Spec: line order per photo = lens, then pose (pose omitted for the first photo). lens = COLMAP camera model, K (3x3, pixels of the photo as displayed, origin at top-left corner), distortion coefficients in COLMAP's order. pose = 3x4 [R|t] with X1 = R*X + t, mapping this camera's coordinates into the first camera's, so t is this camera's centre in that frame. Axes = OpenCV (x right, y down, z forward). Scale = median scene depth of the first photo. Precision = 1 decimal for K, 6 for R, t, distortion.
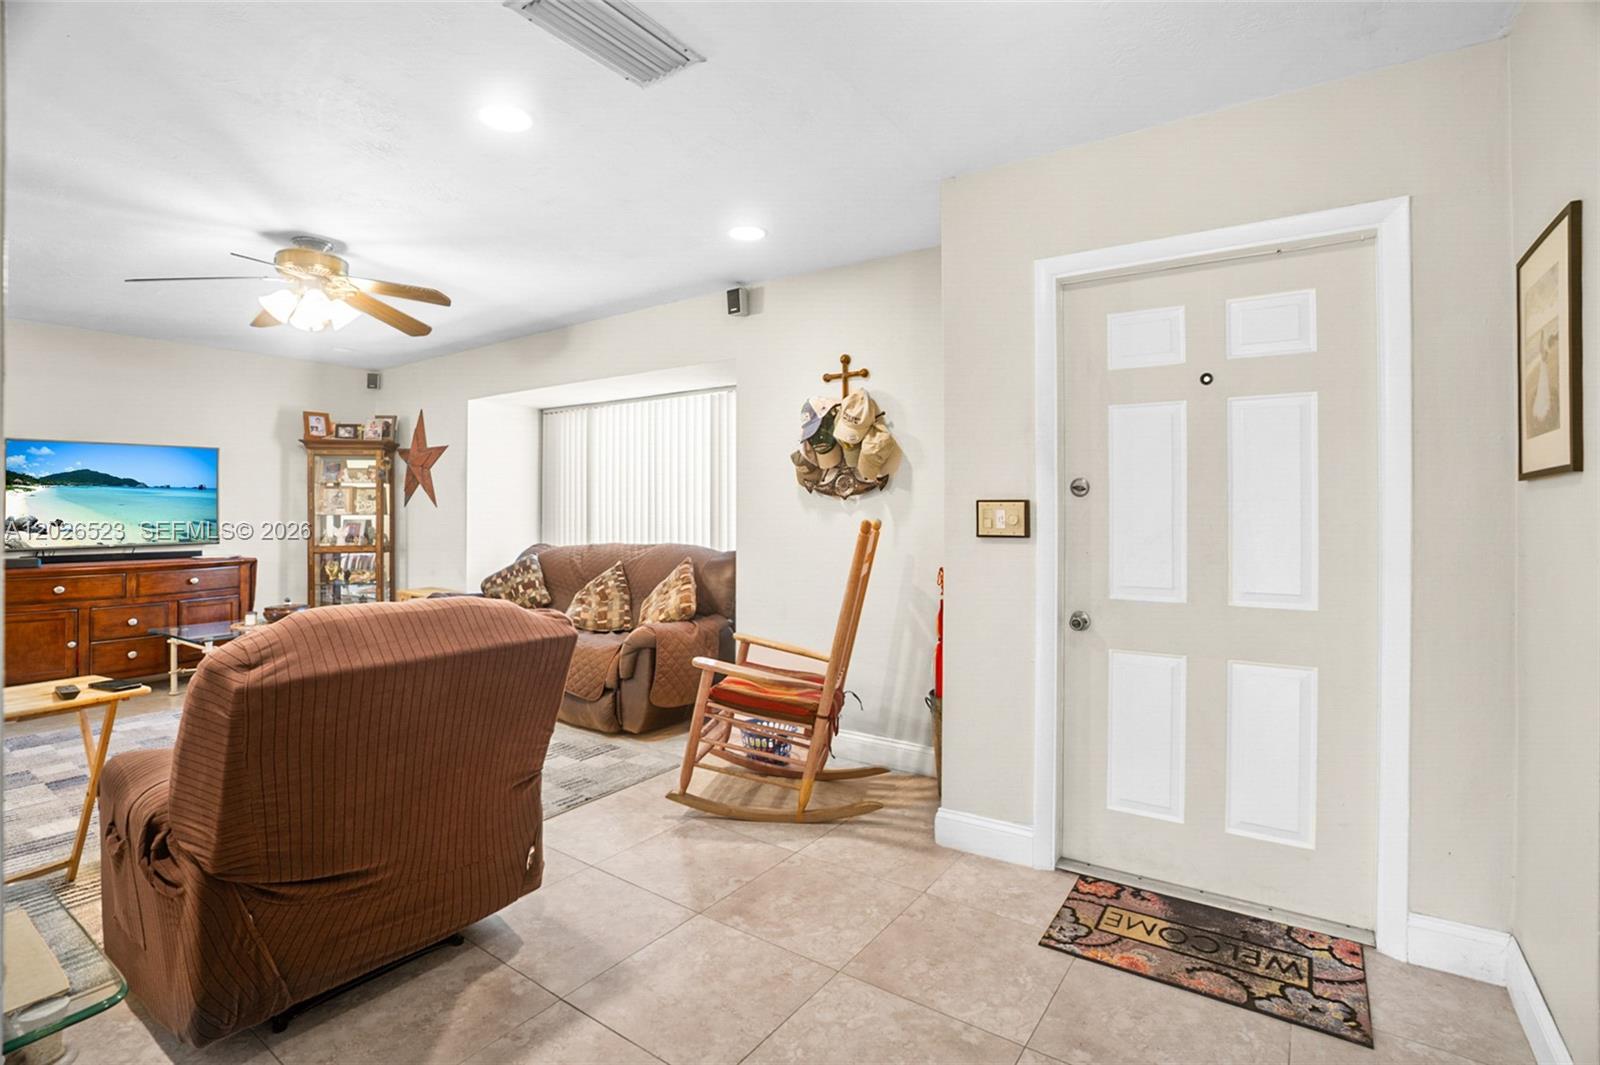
lens RADIAL K [[744.3, 0, 804.7], [0, 744.3, 504.5], [0, 0, 1]] dist [-0.073590, 0.026068]
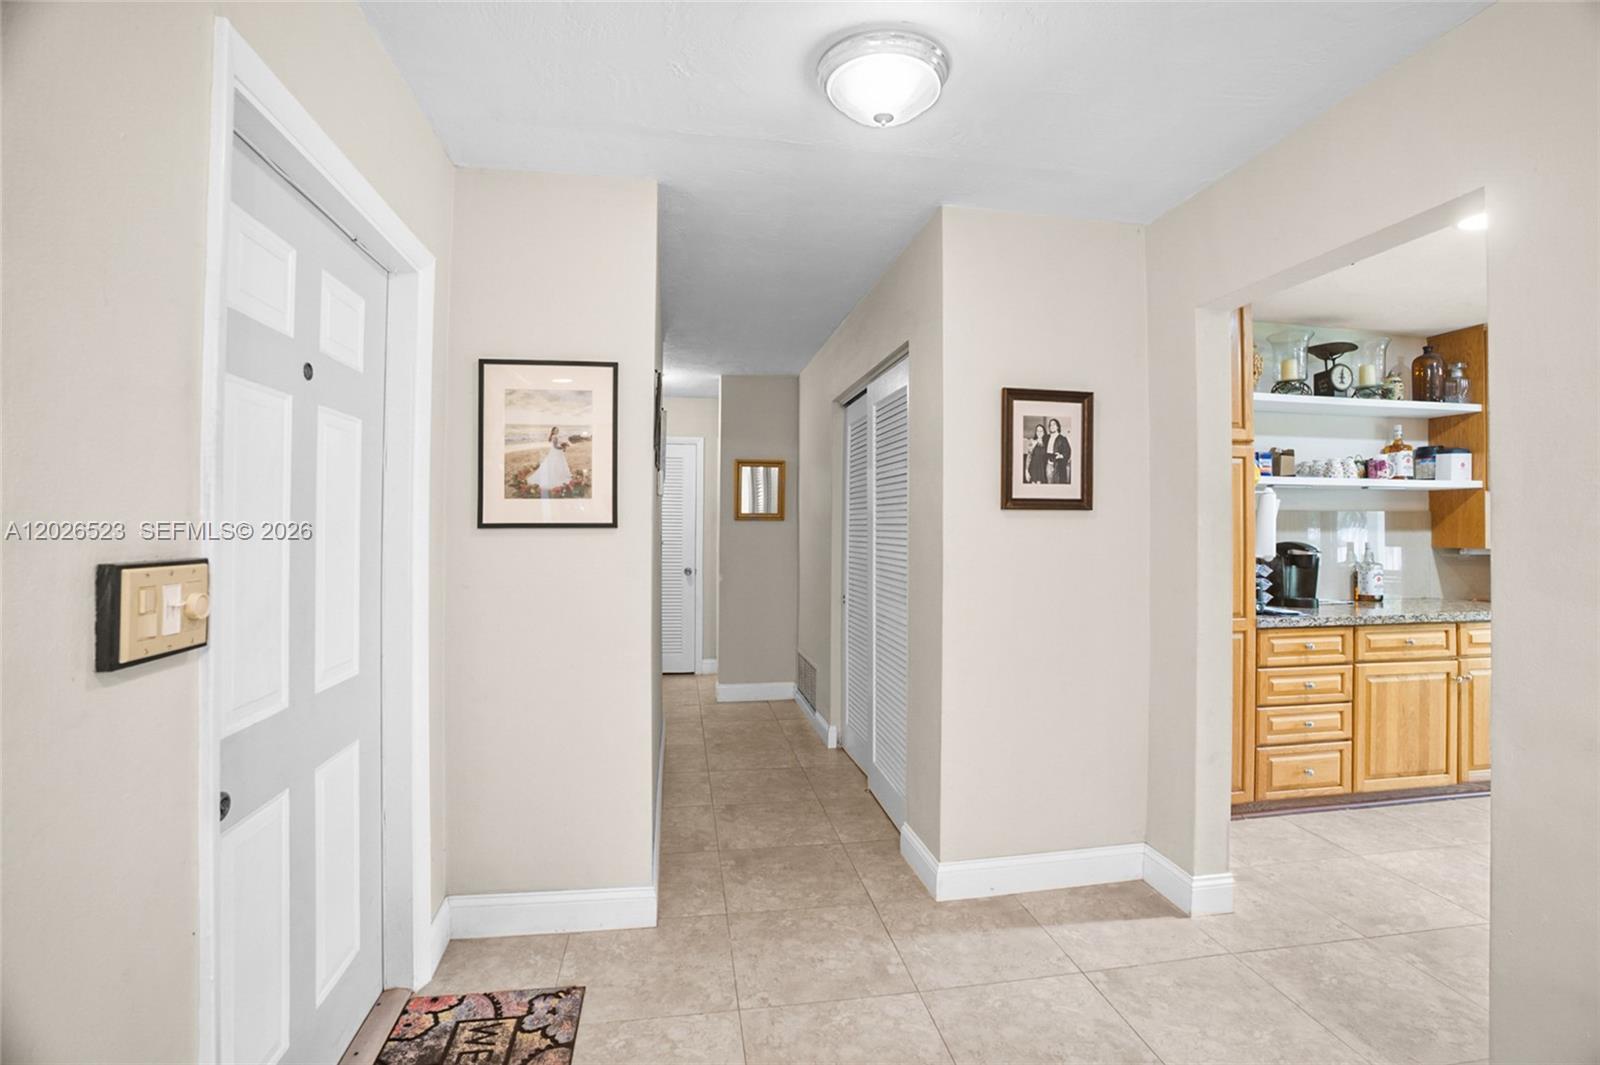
lens RADIAL K [[738.0, 0, 806.4], [0, 738.0, 523.6], [0, 0, 1]] dist [-0.072649, 0.029345]
pose [[-0.703659, 0.000085, 0.710538, -0.152408], [-0.010216, 0.999895, -0.010237, -0.015963], [-0.710465, -0.014462, -0.703584, 0.674573]]
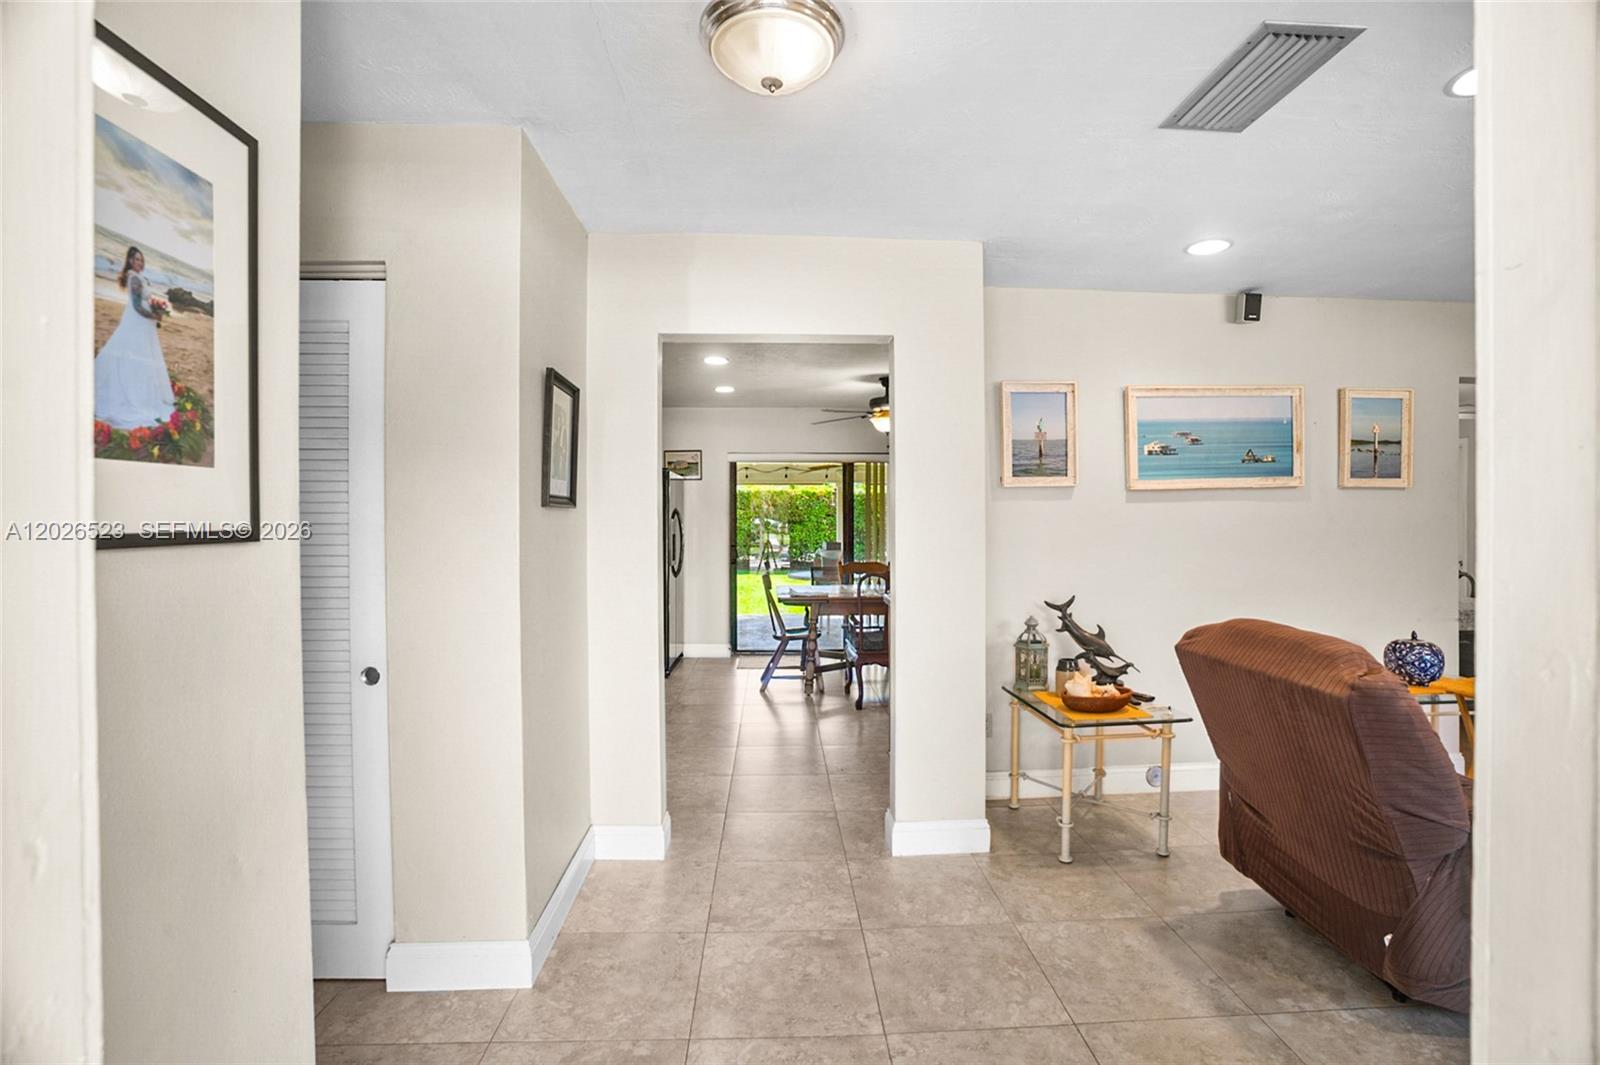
lens RADIAL K [[738.0, 0, 806.4], [0, 738.0, 523.6], [0, 0, 1]] dist [-0.072649, 0.029345]
pose [[-0.790539, 0.002500, -0.612406, 0.392369], [0.004969, 0.999985, -0.002332, -0.021668], [0.612391, -0.004887, -0.790540, 0.667355]]
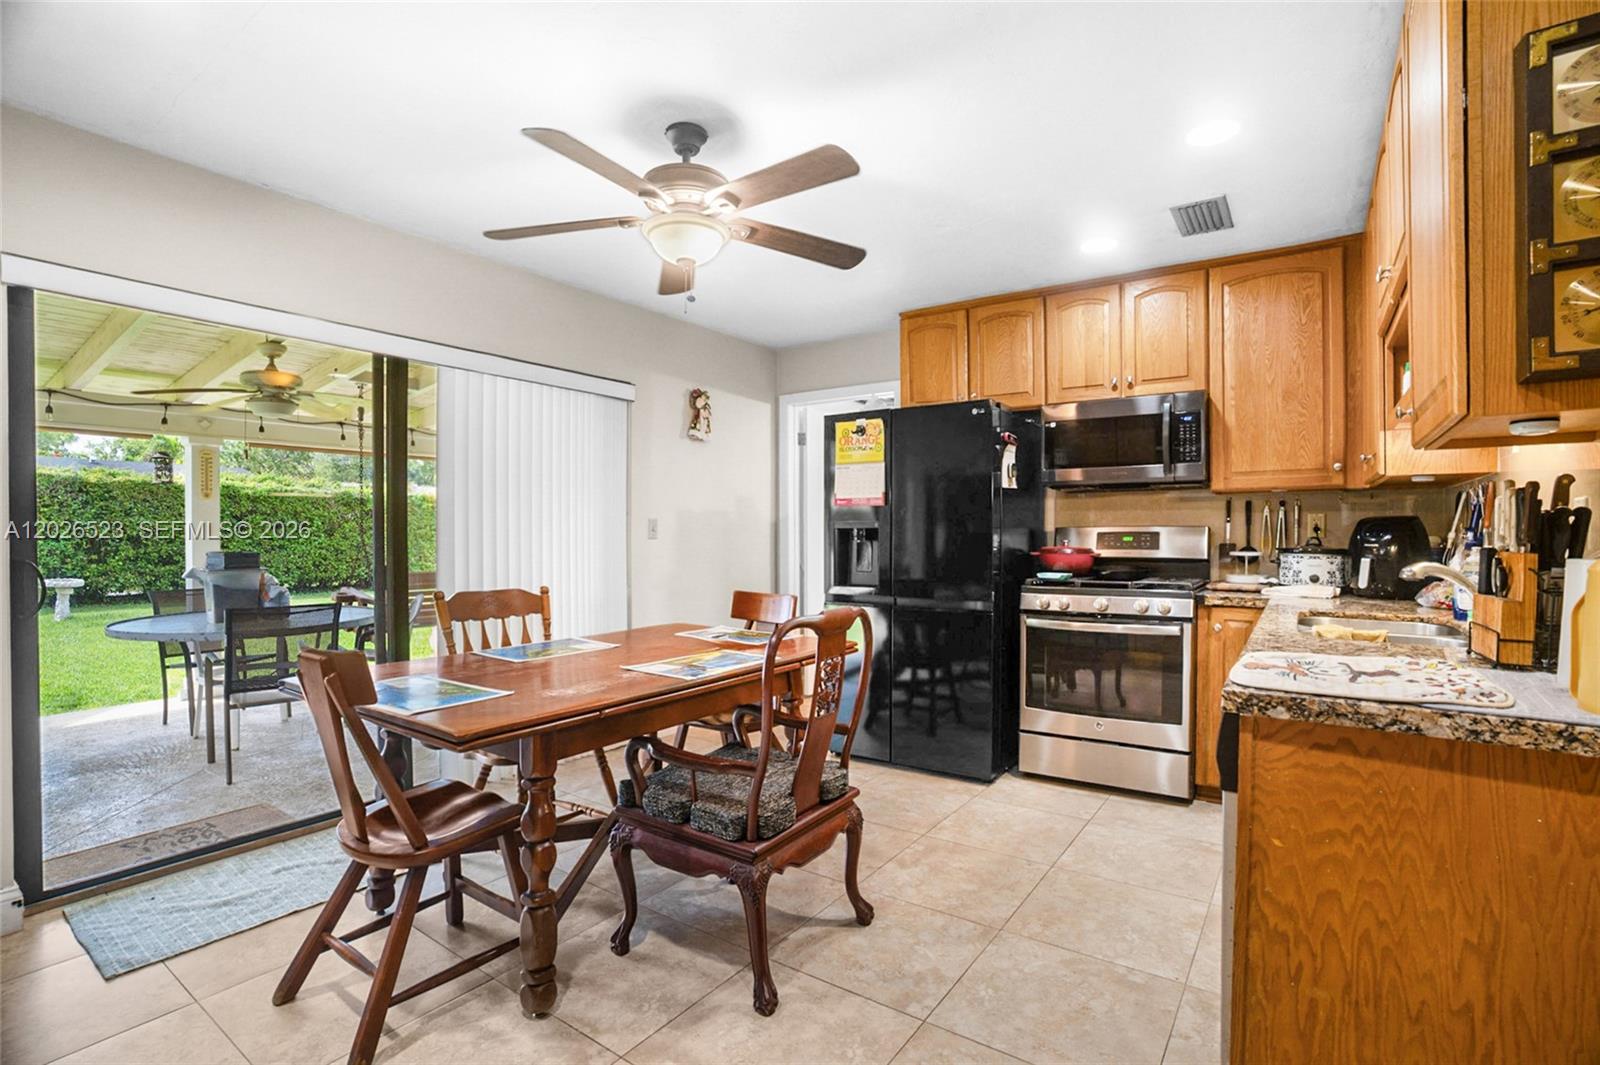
lens RADIAL K [[746.2, 0, 810.0], [0, 746.2, 542.2], [0, 0, 1]] dist [-0.072851, 0.029027]
pose [[0.005863, 0.008768, -0.999944, -0.053289], [0.006669, 0.999939, 0.008807, 0.014142], [0.999961, -0.006721, 0.005804, -0.321691]]
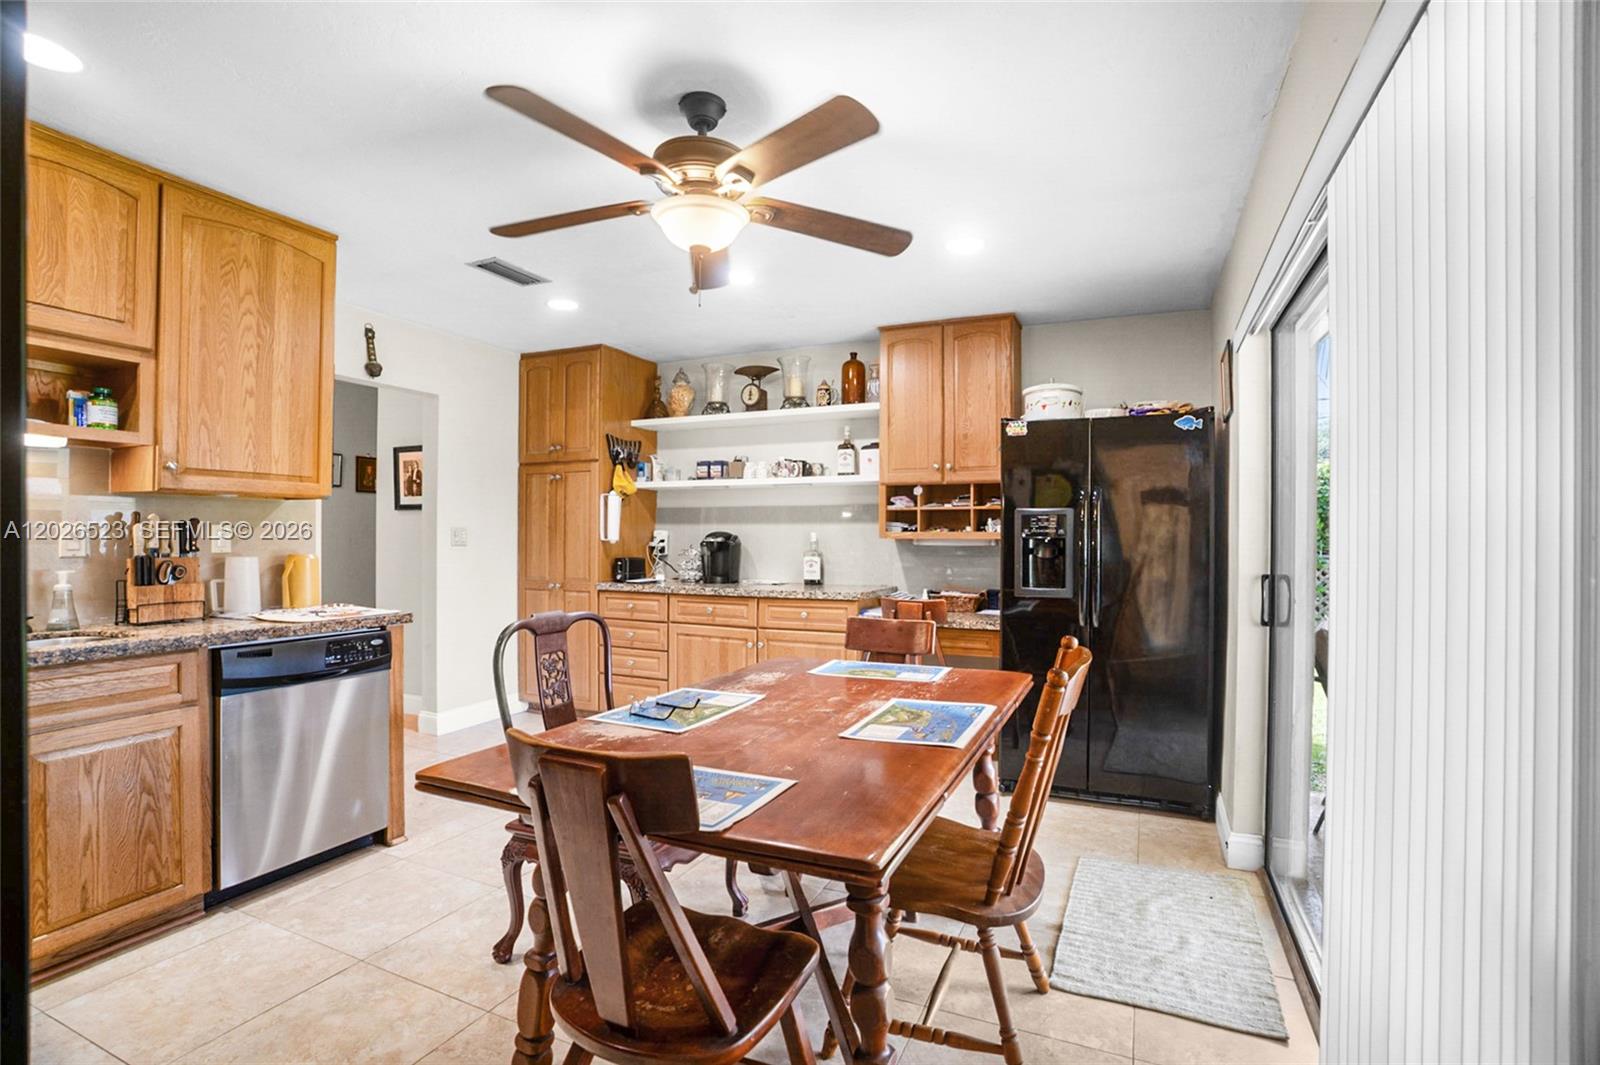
lens RADIAL K [[738.0, 0, 806.4], [0, 738.0, 523.6], [0, 0, 1]] dist [-0.072649, 0.029345]
pose [[-0.184983, 0.012005, 0.982668, -1.182521], [-0.012165, 0.999821, -0.014505, -0.004706], [-0.982666, -0.014637, -0.184804, -0.397909]]
